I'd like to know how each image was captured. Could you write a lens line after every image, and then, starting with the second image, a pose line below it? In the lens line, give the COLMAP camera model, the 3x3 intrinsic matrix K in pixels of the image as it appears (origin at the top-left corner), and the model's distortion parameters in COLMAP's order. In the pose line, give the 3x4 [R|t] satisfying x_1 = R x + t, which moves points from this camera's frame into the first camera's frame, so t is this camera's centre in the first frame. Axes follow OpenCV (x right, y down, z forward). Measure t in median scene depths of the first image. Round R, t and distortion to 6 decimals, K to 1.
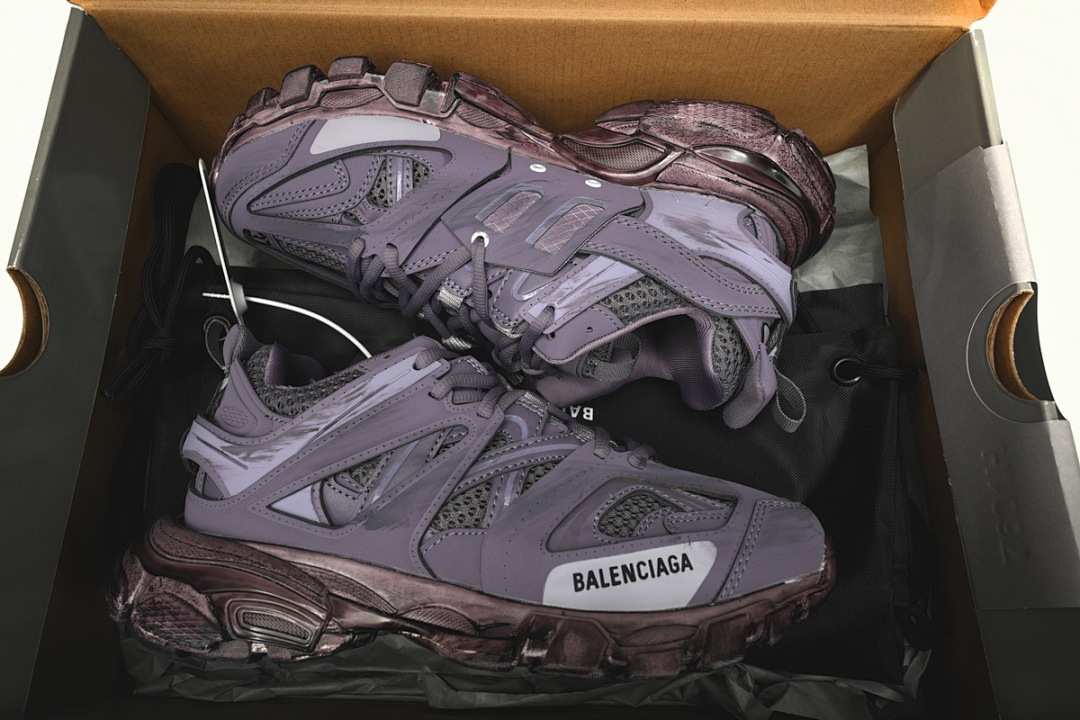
lens RADIAL K [[751.9, 0, 540.0], [0, 751.9, 360.0], [0, 0, 1]] dist [-0.000107, 0.000304]
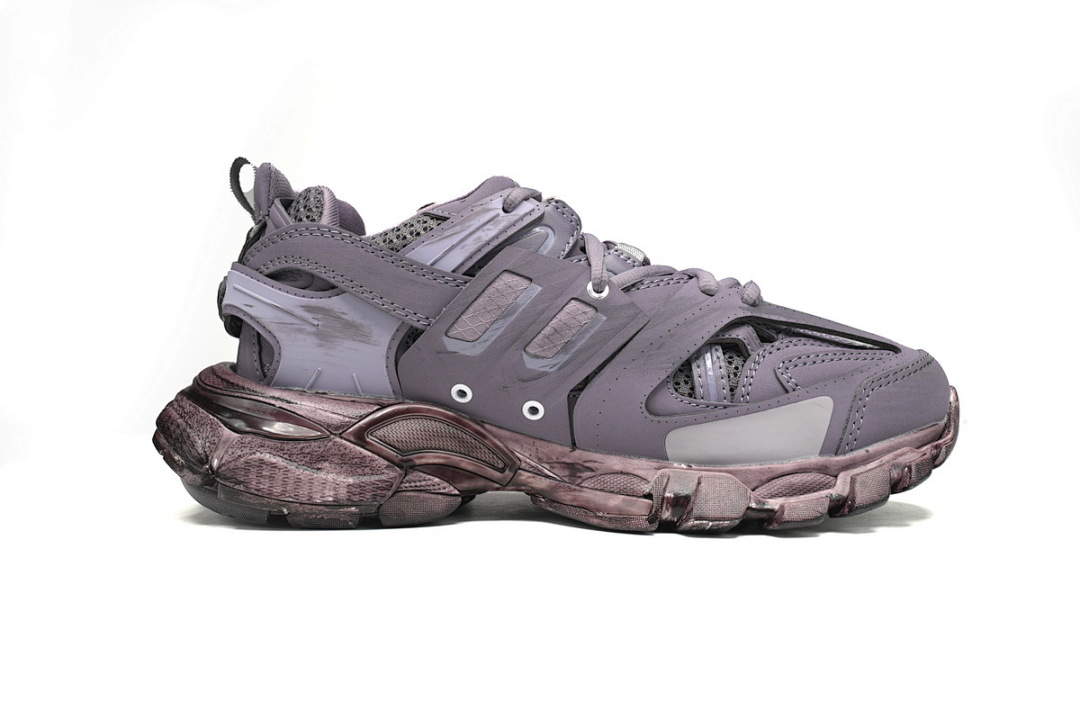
lens RADIAL K [[836.7, 0, 540.0], [0, 836.7, 360.0], [0, 0, 1]] dist [-0.001611, -0.000514]
pose [[-0.998533, 0.053986, 0.004175, -0.015903], [-0.046374, -0.892443, 0.448771, -0.602208], [0.027953, 0.447919, 0.893637, 0.215661]]
